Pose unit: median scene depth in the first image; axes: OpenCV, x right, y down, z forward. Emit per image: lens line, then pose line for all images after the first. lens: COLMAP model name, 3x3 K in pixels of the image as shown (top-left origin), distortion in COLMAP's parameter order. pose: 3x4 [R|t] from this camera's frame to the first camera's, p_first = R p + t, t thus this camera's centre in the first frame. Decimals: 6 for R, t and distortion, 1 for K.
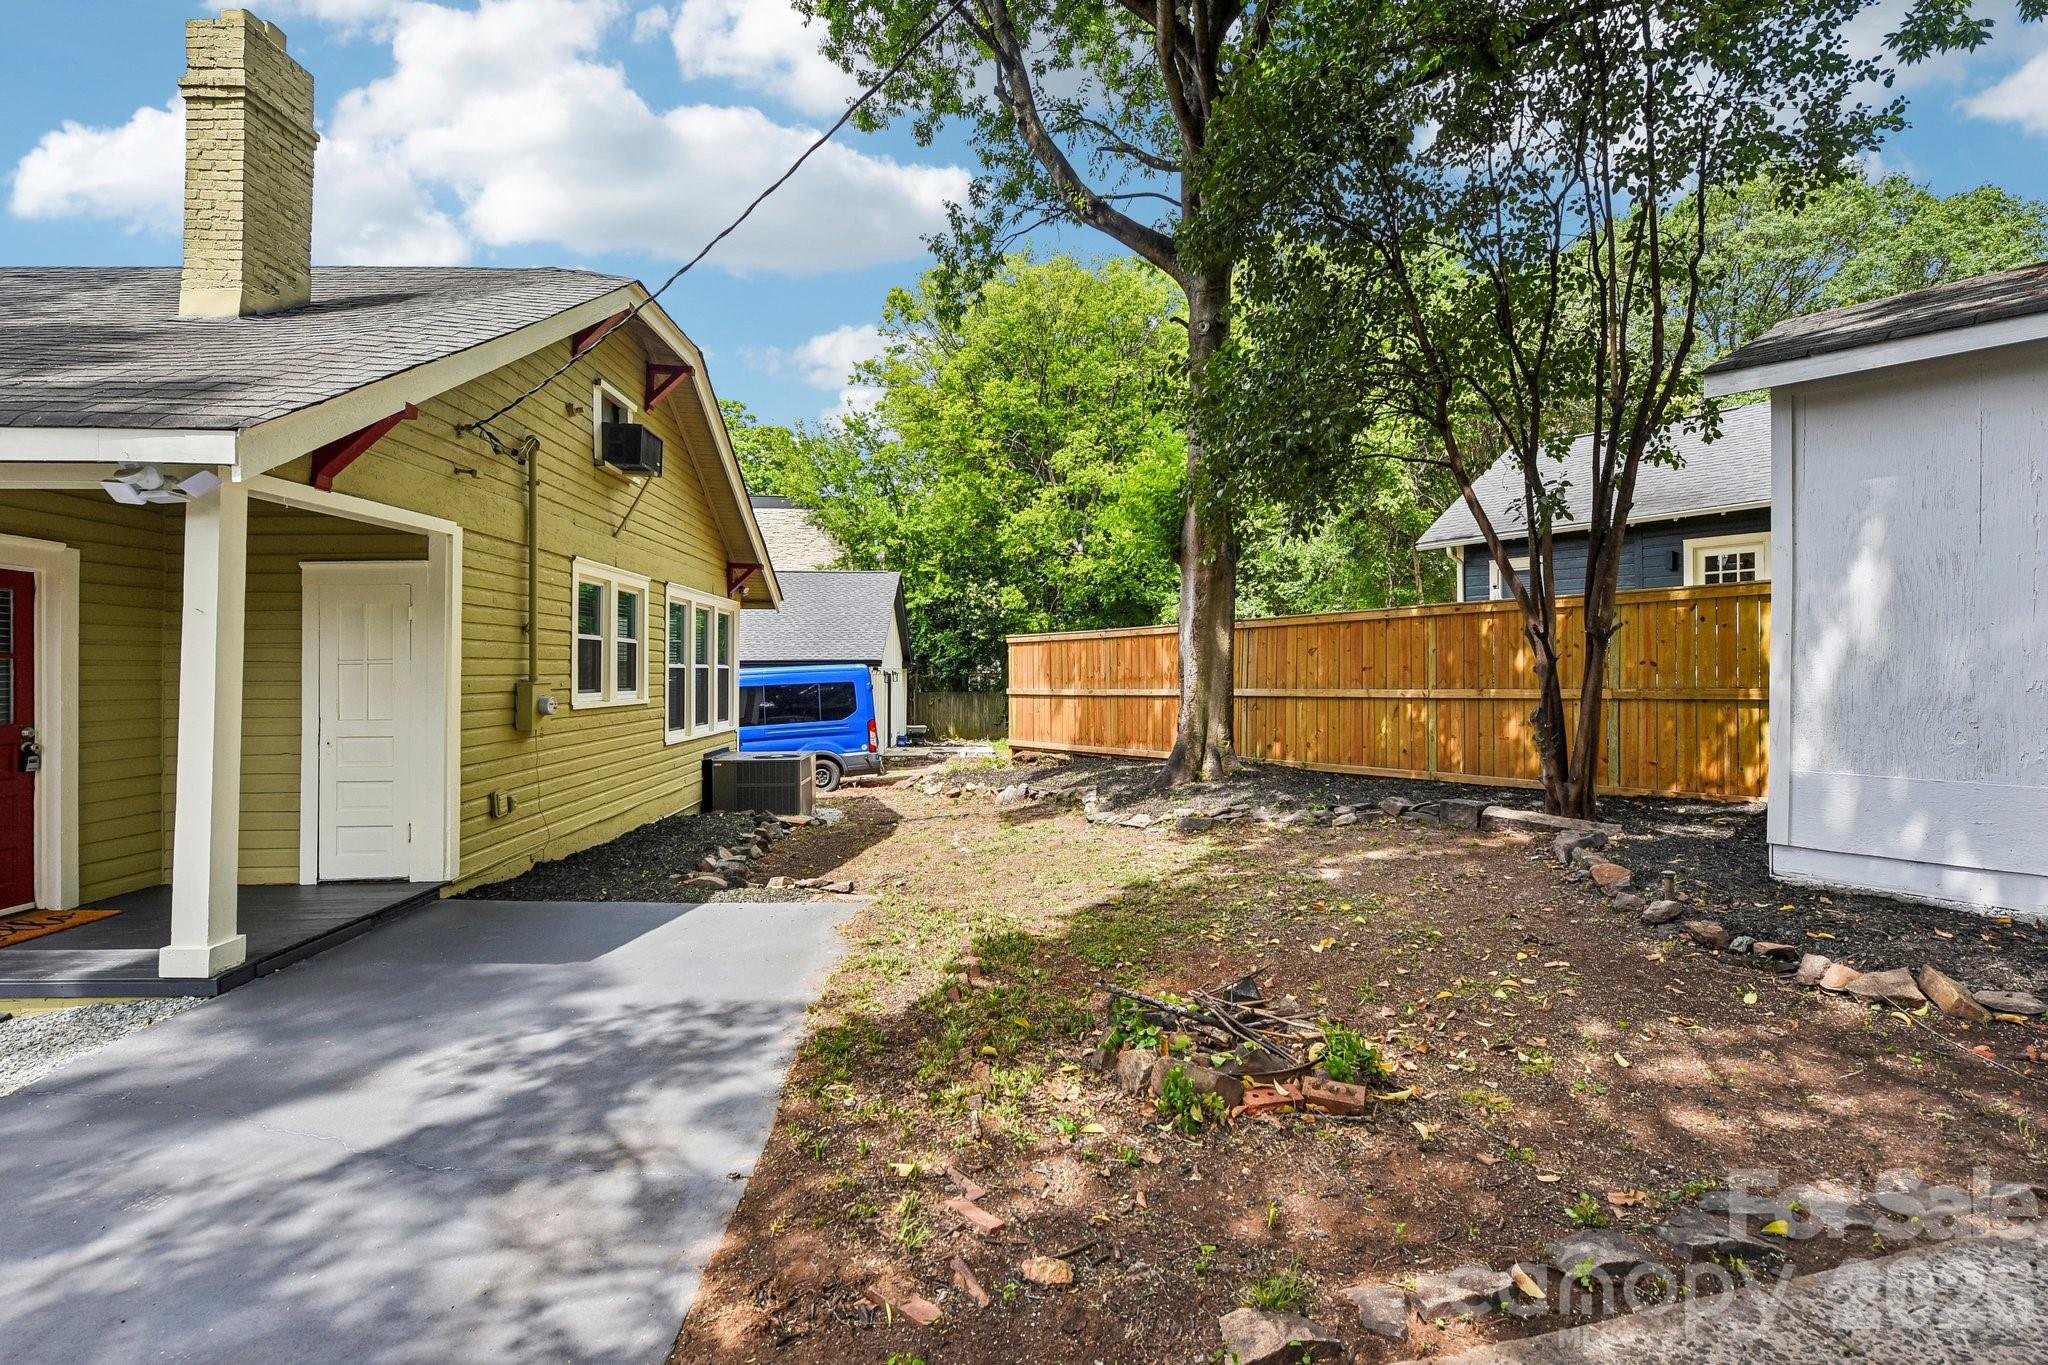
lens RADIAL K [[892.3, 0, 1020.4], [0, 892.3, 671.5], [0, 0, 1]] dist [-0.010229, -0.000906]
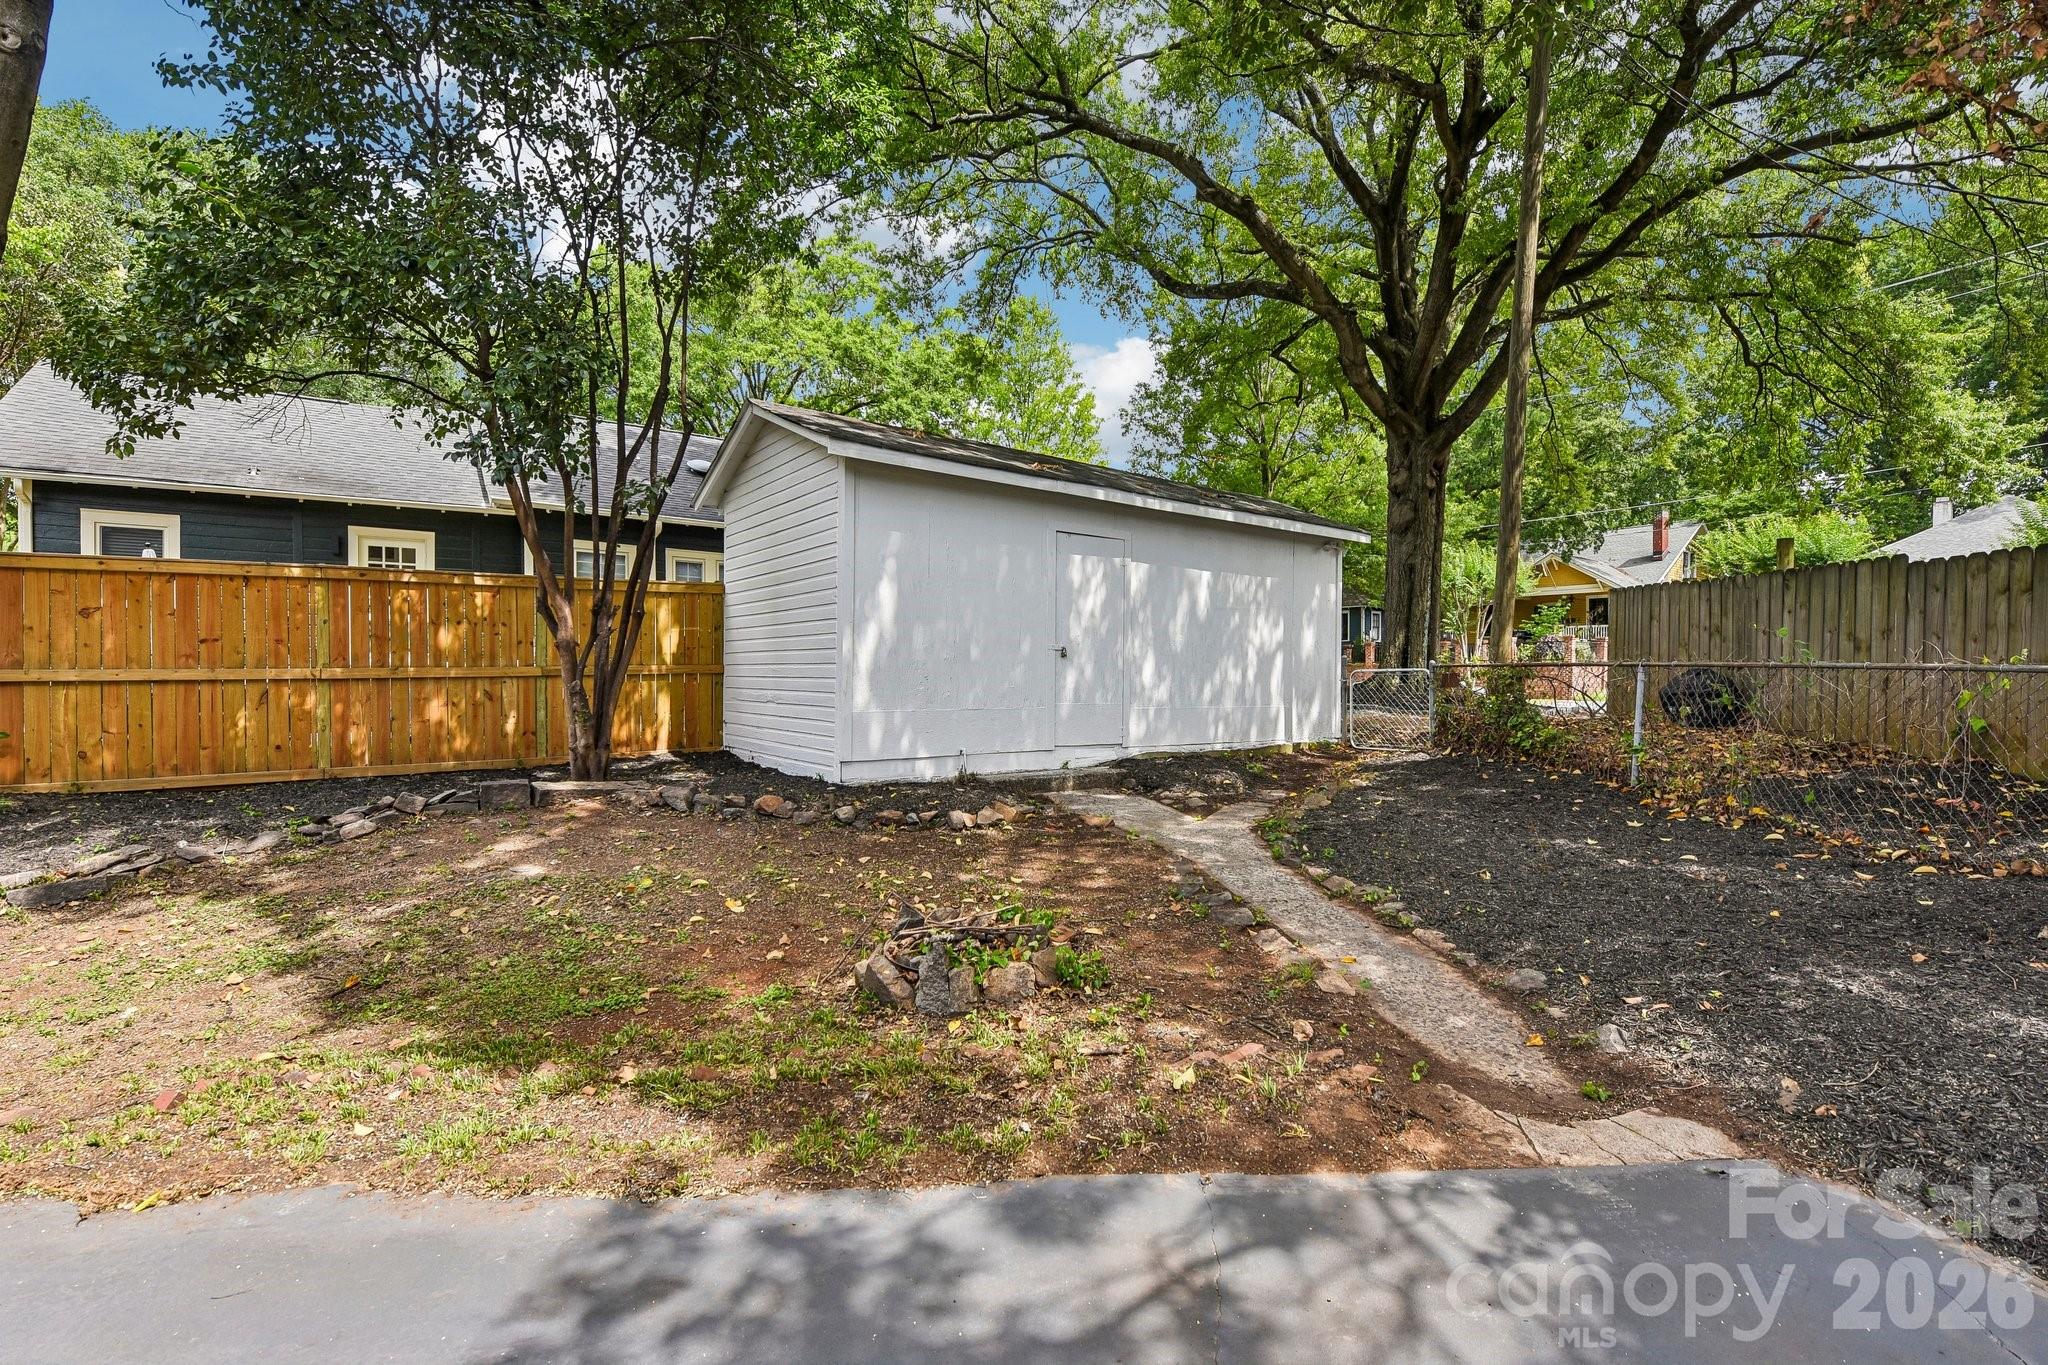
lens RADIAL K [[892.3, 0, 1018.3], [0, 892.3, 682.4], [0, 0, 1]] dist [-0.010229, -0.000906]
pose [[0.053429, -0.010433, 0.998517, -0.479956], [-0.005153, 0.999929, 0.010723, 0.030382], [-0.998558, -0.005719, 0.053371, 0.461481]]
